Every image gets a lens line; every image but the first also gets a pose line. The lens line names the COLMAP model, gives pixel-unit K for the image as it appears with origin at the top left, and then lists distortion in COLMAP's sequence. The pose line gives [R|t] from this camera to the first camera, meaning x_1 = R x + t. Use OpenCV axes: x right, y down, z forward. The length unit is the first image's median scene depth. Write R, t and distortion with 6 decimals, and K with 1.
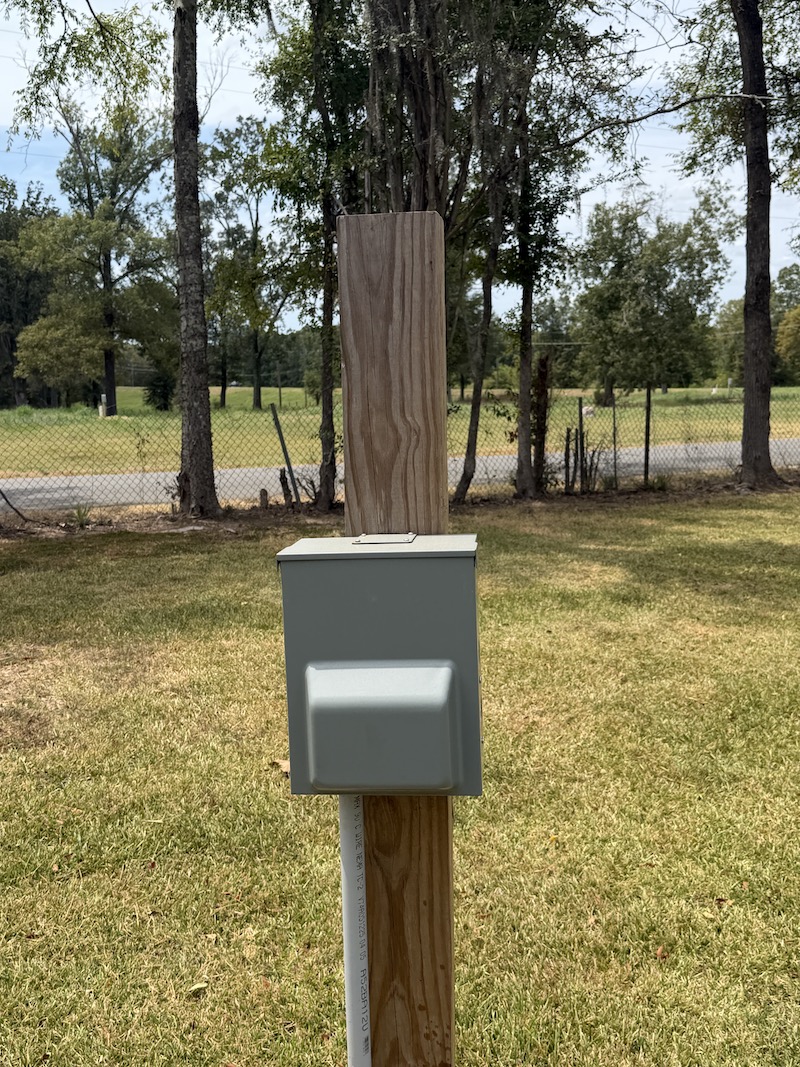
lens RADIAL K [[1145.0, 0, 373.8], [0, 1145.0, 524.9], [0, 0, 1]] dist [0.054611, 0.000000]
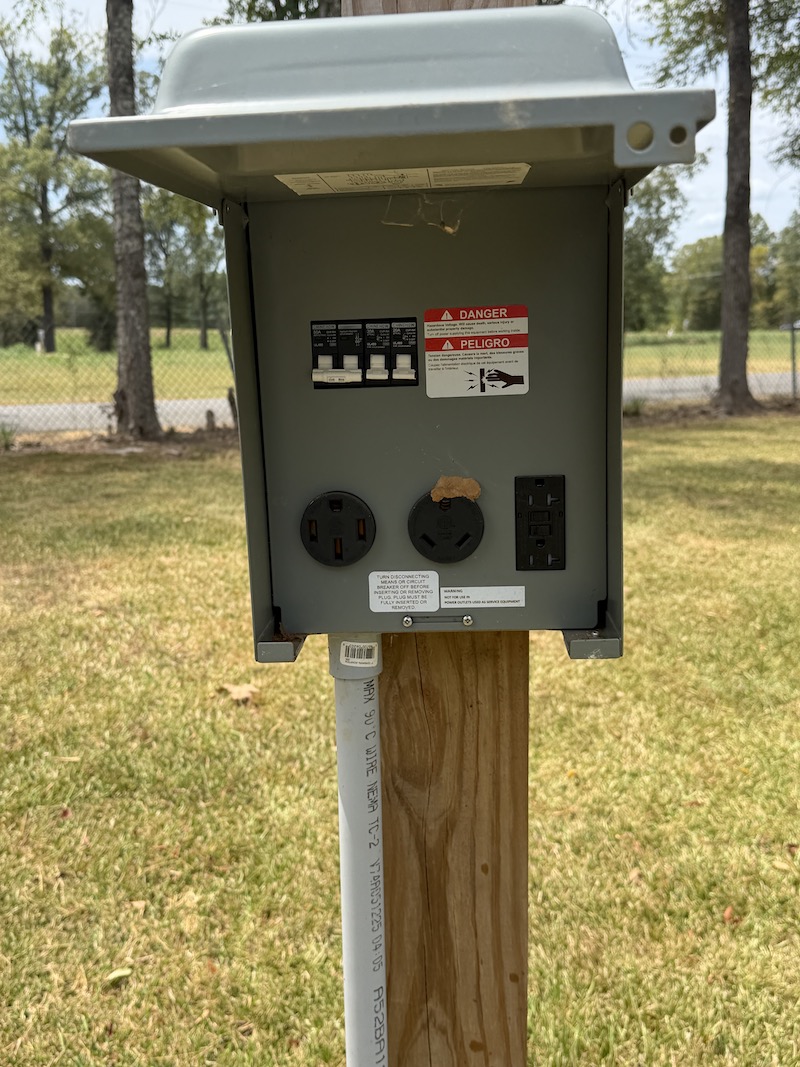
lens RADIAL K [[1145.0, 0, 382.7], [0, 1145.0, 539.4], [0, 0, 1]] dist [0.054611, 0.000000]
pose [[0.998664, -0.001821, 0.051646, -0.016016], [-0.001033, 0.998477, 0.055165, 0.061470], [-0.051668, -0.055145, 0.997141, 0.203382]]
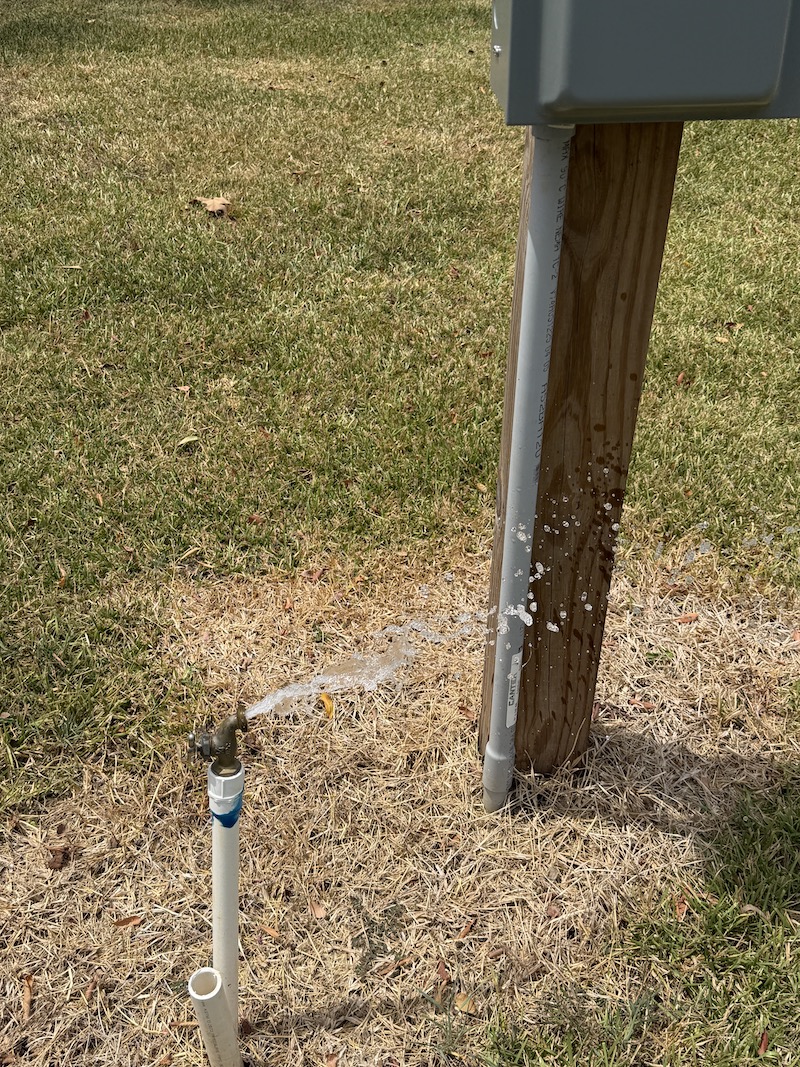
lens RADIAL K [[1145.0, 0, 397.3], [0, 1145.0, 528.3], [0, 0, 1]] dist [0.054611, 0.000000]
pose [[0.983723, -0.070031, 0.165484, -0.107246], [-0.008157, 0.902577, 0.430451, 0.065331], [-0.179507, -0.424794, 0.887314, 0.135833]]
